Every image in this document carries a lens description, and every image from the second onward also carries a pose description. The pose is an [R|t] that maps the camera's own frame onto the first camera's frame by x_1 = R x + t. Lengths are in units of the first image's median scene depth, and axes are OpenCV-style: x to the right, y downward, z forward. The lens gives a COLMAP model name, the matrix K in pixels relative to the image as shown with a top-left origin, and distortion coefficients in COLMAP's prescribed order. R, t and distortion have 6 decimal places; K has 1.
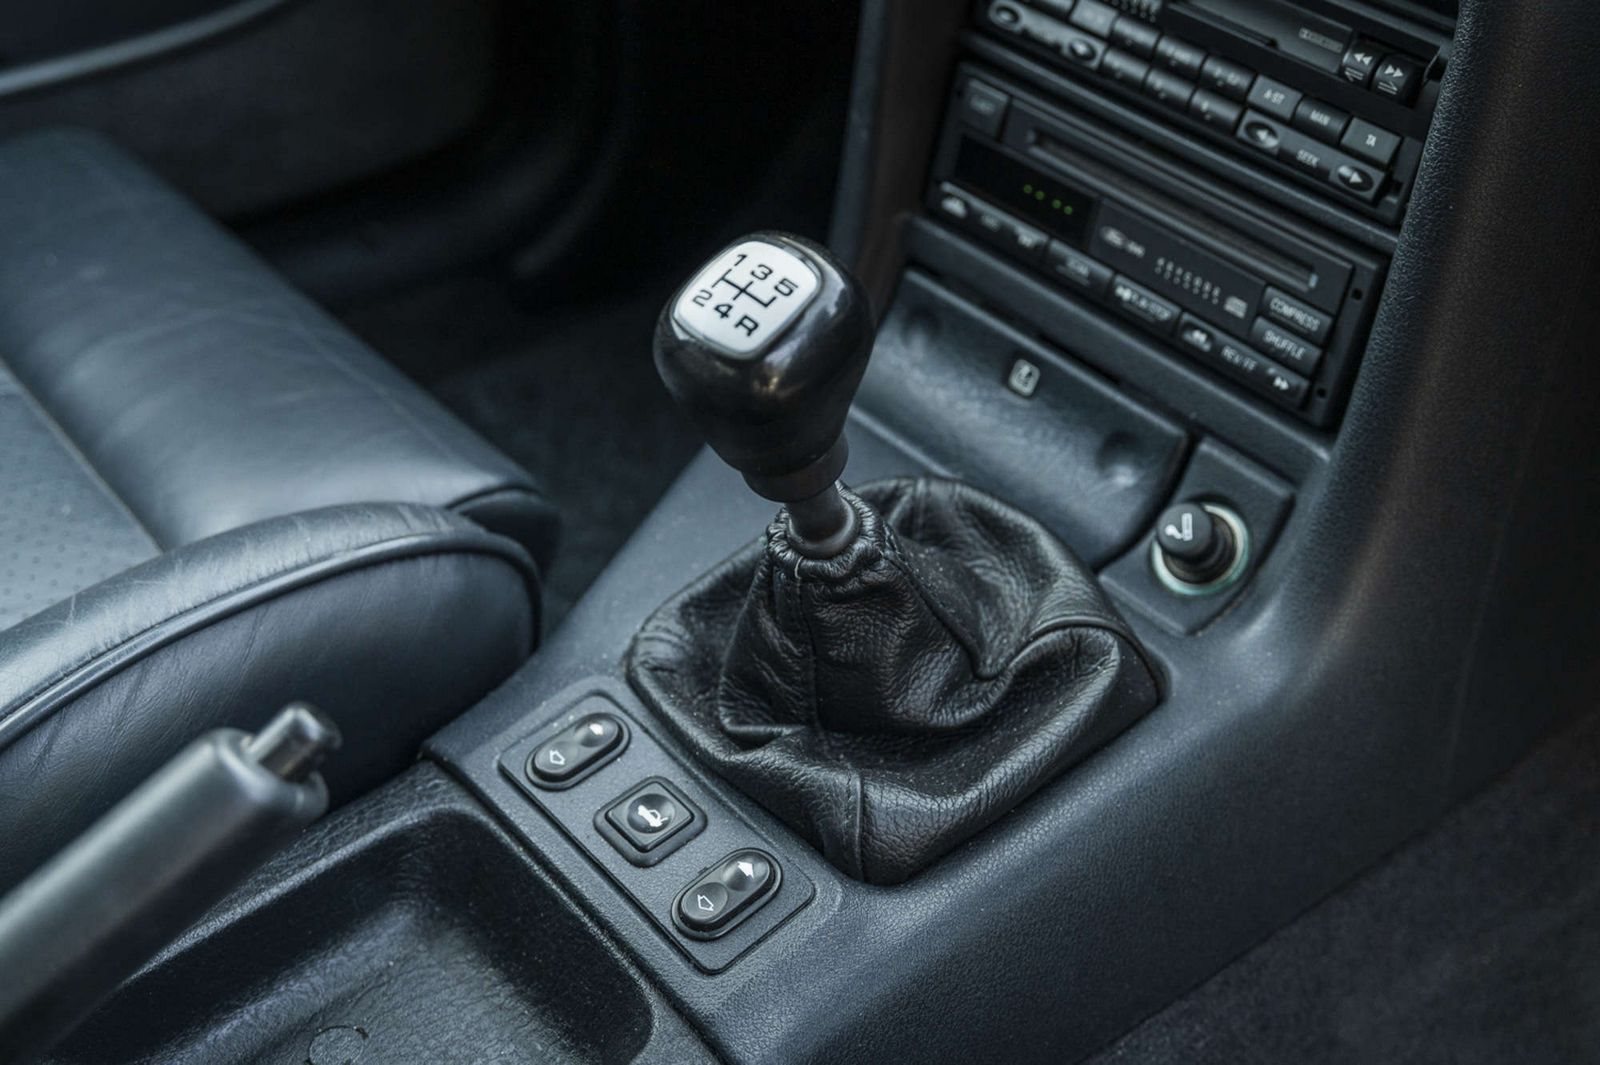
lens RADIAL K [[1955.9, 0, 787.6], [0, 1955.9, 485.4], [0, 0, 1]] dist [0.023211, 0.000000]
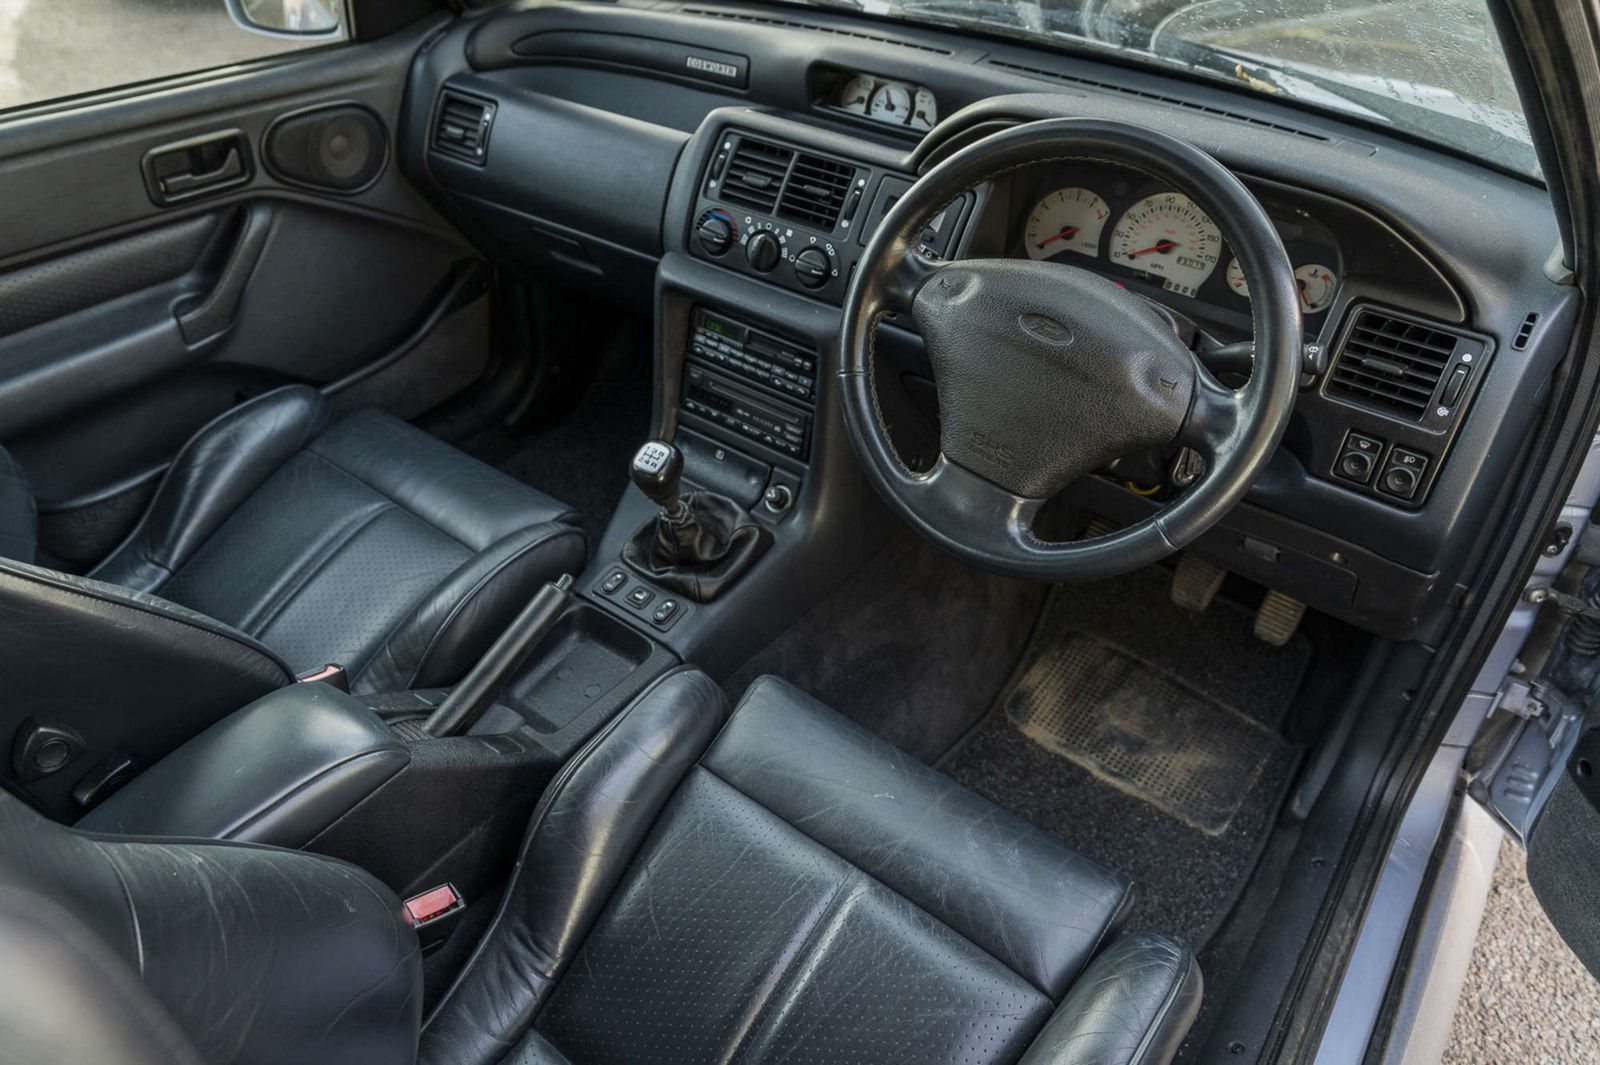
lens RADIAL K [[1015.4, 0, 786.1], [0, 1015.4, 534.6], [0, 0, 1]] dist [0.002890, -0.011796]
pose [[0.970822, -0.159451, 0.179109, -0.110597], [0.146753, 0.985758, 0.082122, -0.052351], [-0.189652, -0.053441, 0.980396, -0.793468]]
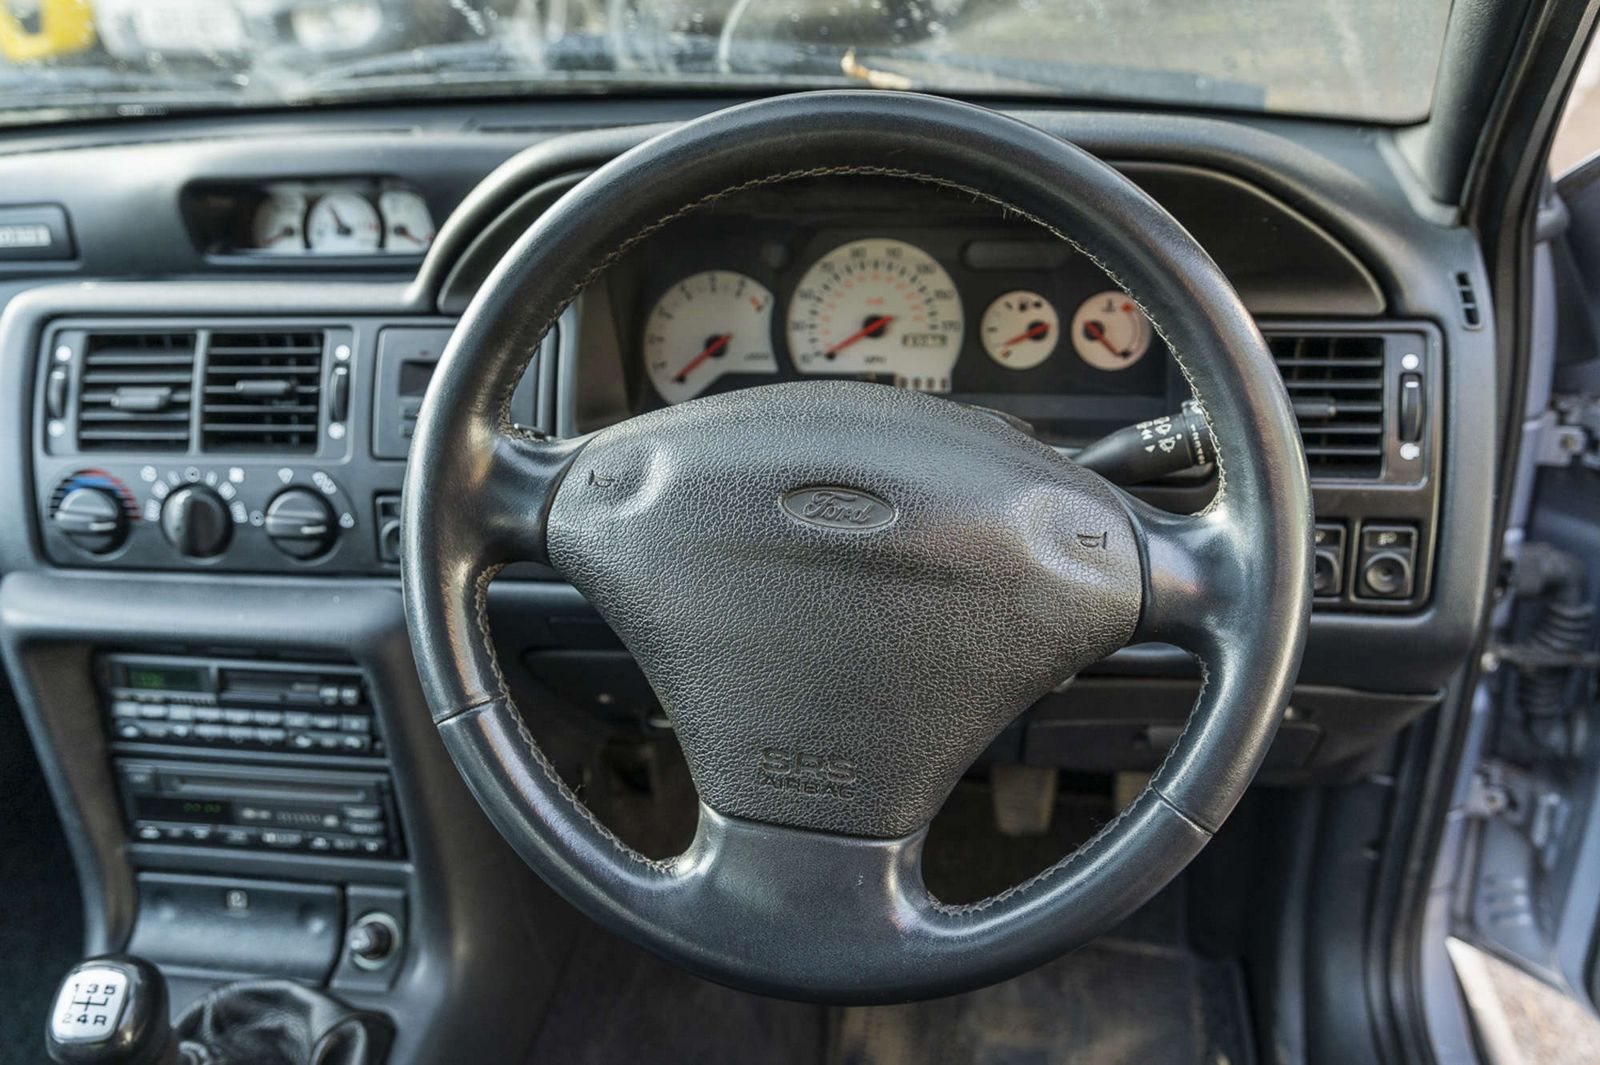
lens RADIAL K [[1315.4, 0, 774.9], [0, 1315.4, 617.3], [0, 0, 1]] dist [-0.031938, 0.011755]
pose [[0.754046, -0.417046, 0.507432, -0.003906], [0.452636, 0.889764, 0.058657, -0.147224], [-0.475958, 0.185451, 0.859693, -0.313464]]
